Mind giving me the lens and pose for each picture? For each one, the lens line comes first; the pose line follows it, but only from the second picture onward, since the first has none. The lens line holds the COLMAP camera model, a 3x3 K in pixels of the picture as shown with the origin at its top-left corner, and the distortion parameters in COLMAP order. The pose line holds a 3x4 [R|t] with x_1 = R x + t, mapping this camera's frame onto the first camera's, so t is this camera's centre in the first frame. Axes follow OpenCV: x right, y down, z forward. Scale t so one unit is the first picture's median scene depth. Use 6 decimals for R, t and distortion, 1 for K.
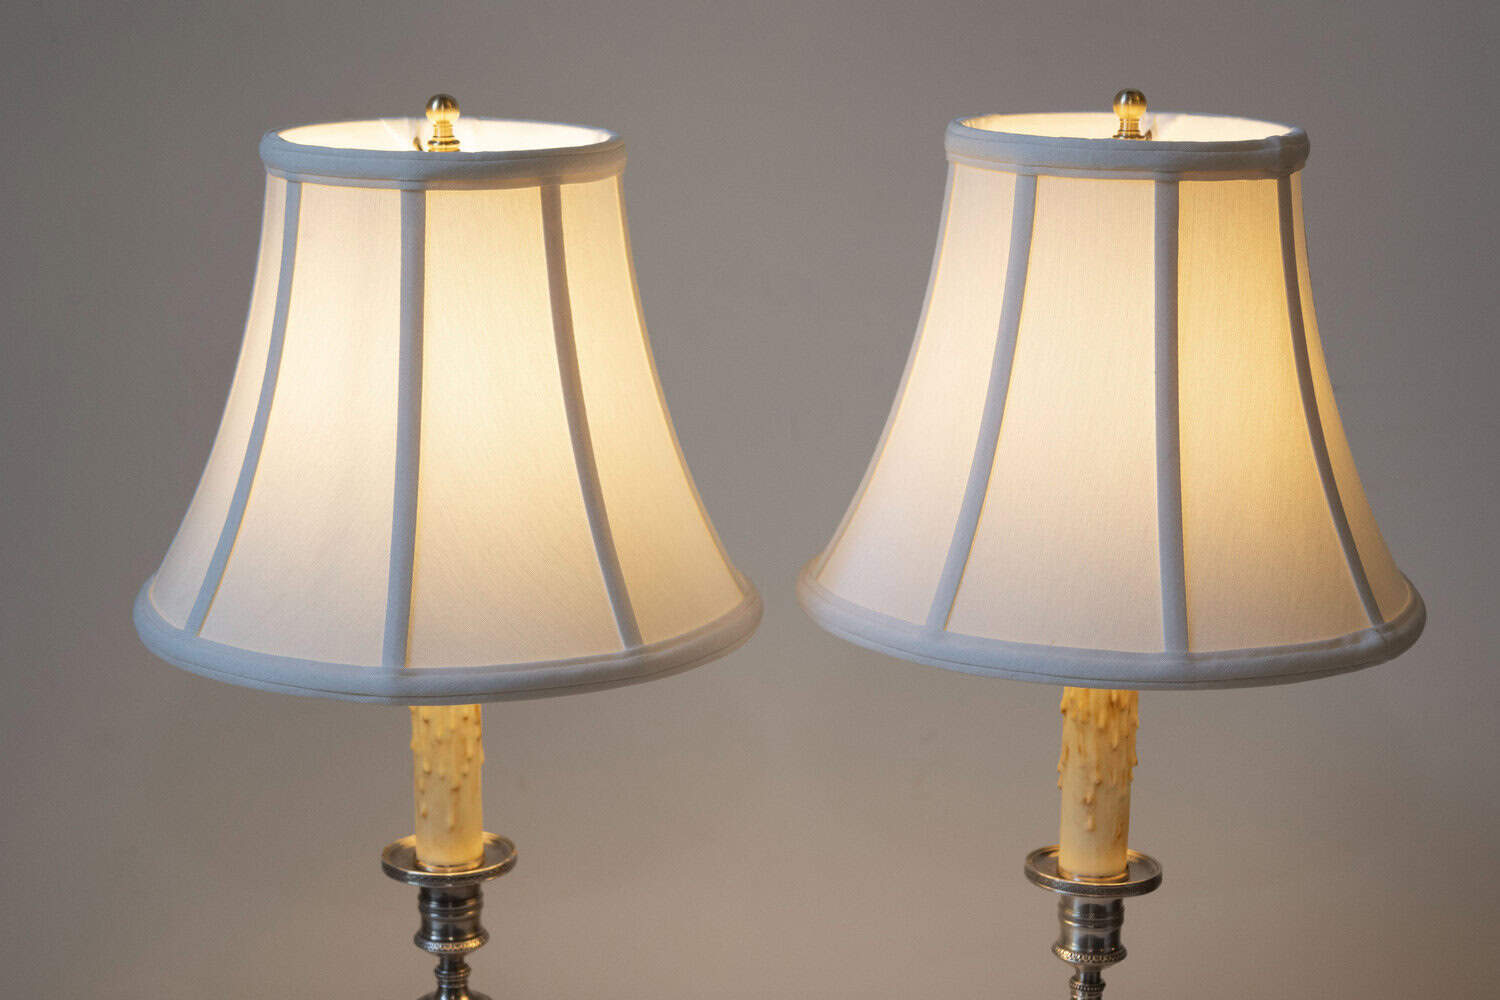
lens RADIAL K [[2913.7, 0, 756.5], [0, 2913.7, 497.1], [0, 0, 1]] dist [0.010937, 0.000000]
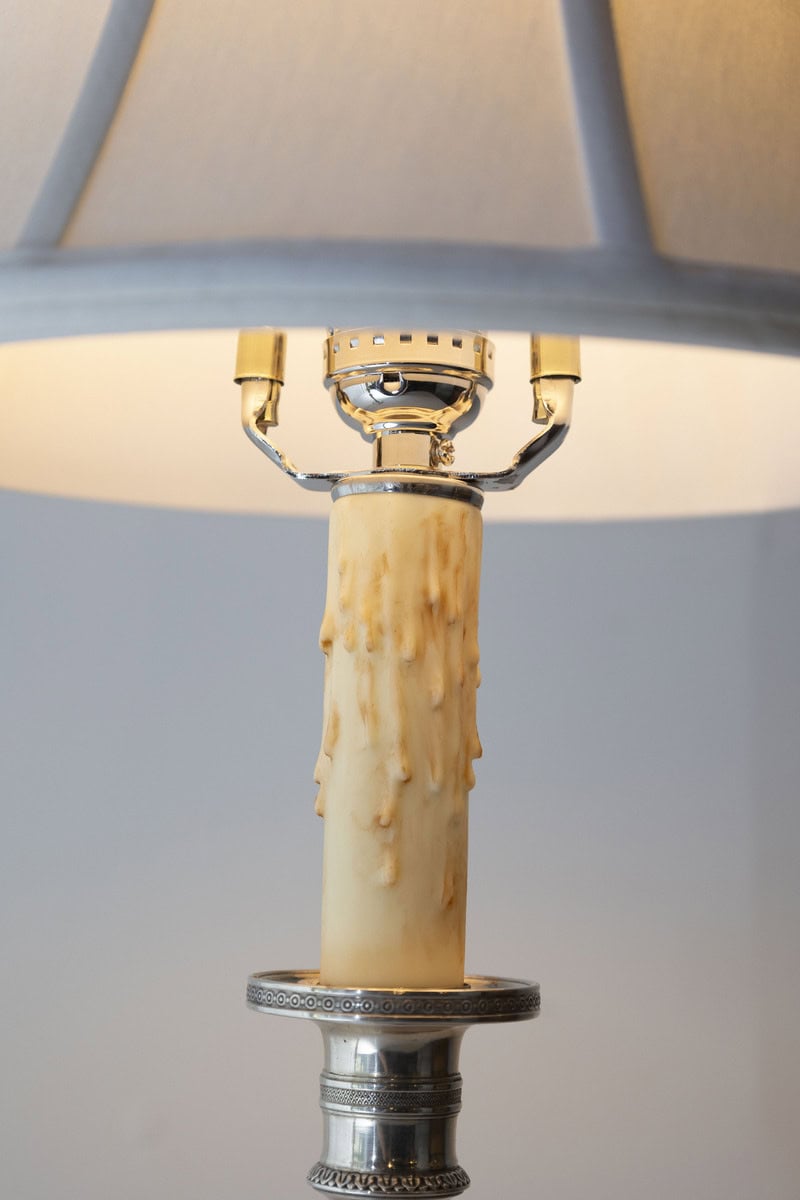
lens RADIAL K [[2260.4, 0, 398.6], [0, 2260.4, 597.6], [0, 0, 1]] dist [0.180887, 0.000000]
pose [[0.985025, 0.014566, 0.171796, 0.053908], [0.029090, 0.968099, -0.248872, 0.161519], [-0.169941, 0.250143, 0.953178, 0.651827]]
